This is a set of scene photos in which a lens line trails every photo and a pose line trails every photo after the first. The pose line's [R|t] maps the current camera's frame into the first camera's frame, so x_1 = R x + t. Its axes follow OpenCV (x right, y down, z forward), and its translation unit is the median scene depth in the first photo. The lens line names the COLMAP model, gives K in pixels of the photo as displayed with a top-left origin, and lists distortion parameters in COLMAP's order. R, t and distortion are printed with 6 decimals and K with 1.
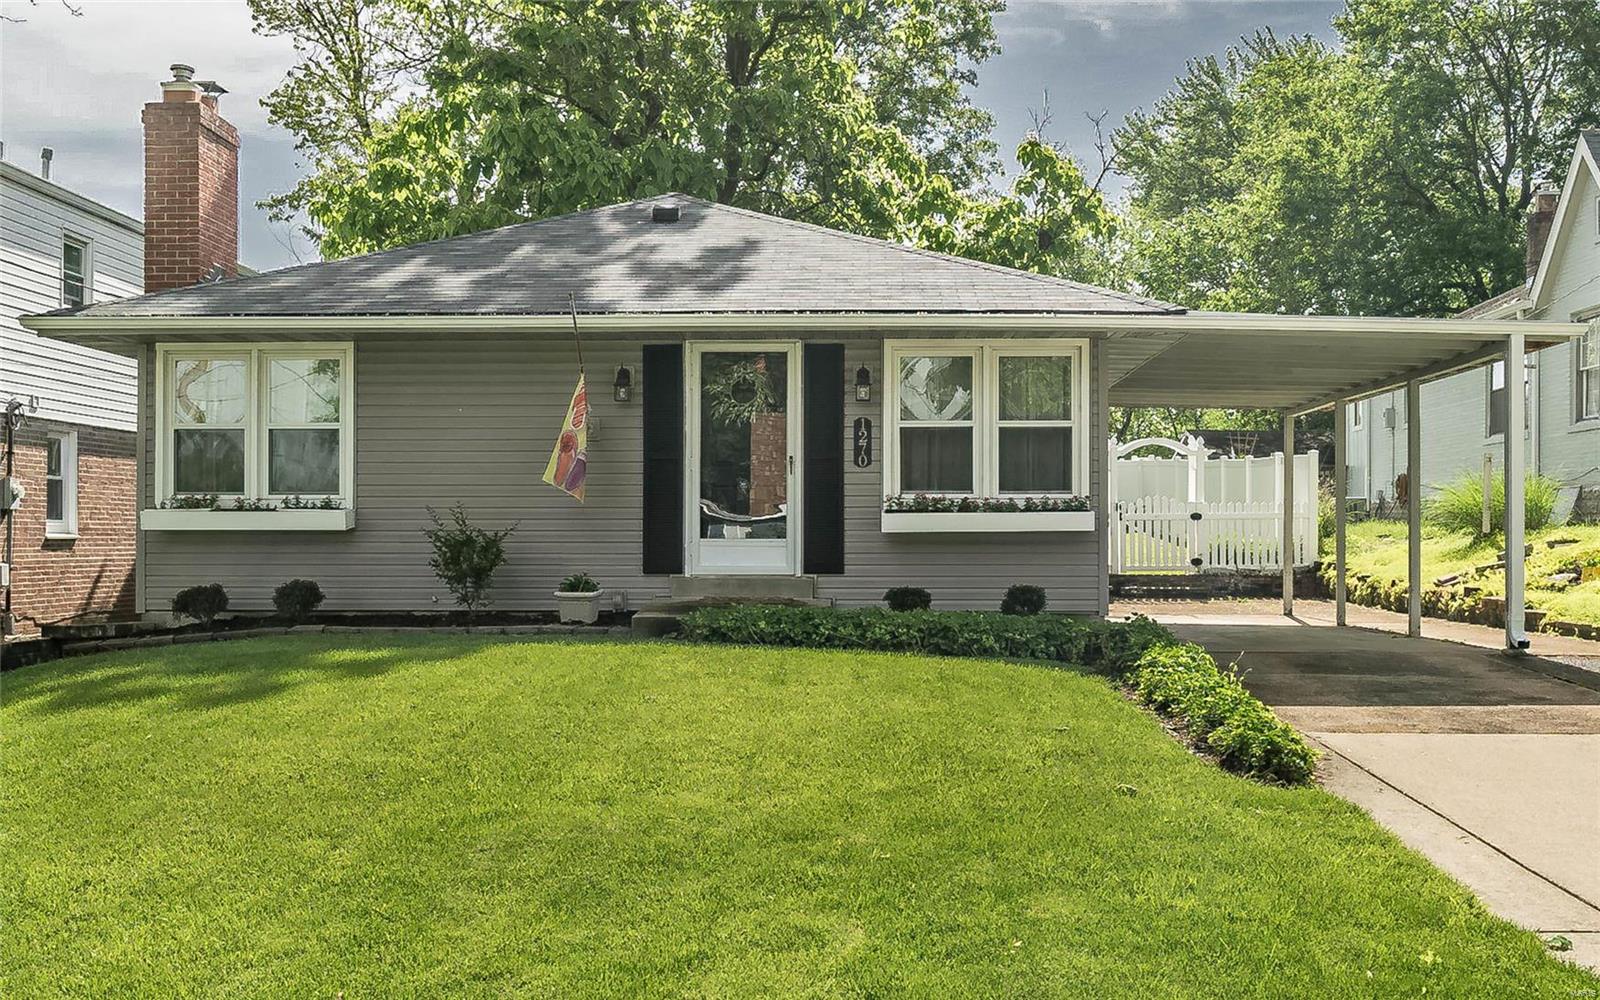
lens RADIAL K [[1527.0, 0, 800.0], [0, 1527.0, 500.0], [0, 0, 1]] dist [0.077033, 0.006290]
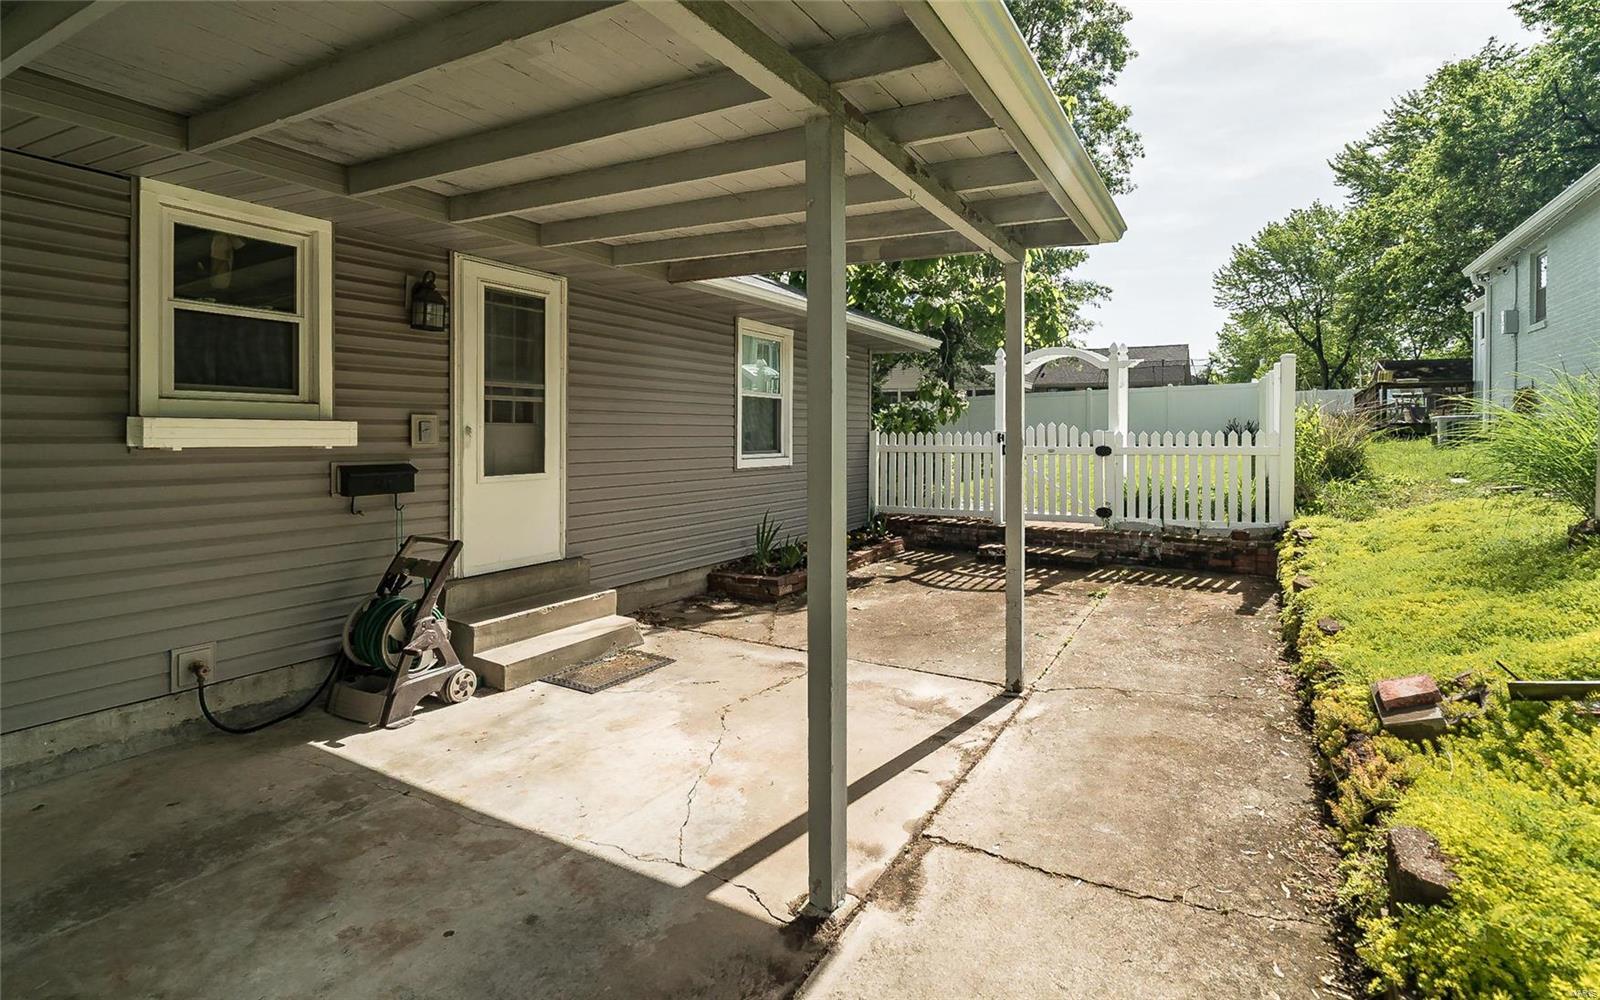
lens RADIAL K [[725.7, 0, 845.3], [0, 725.7, 435.1], [0, 0, 1]] dist [0.014259, 0.000100]
pose [[0.905318, 0.003738, -0.424718, 0.535190], [0.008766, 0.999584, 0.027483, -0.014237], [0.424644, -0.028604, 0.904909, 1.147347]]
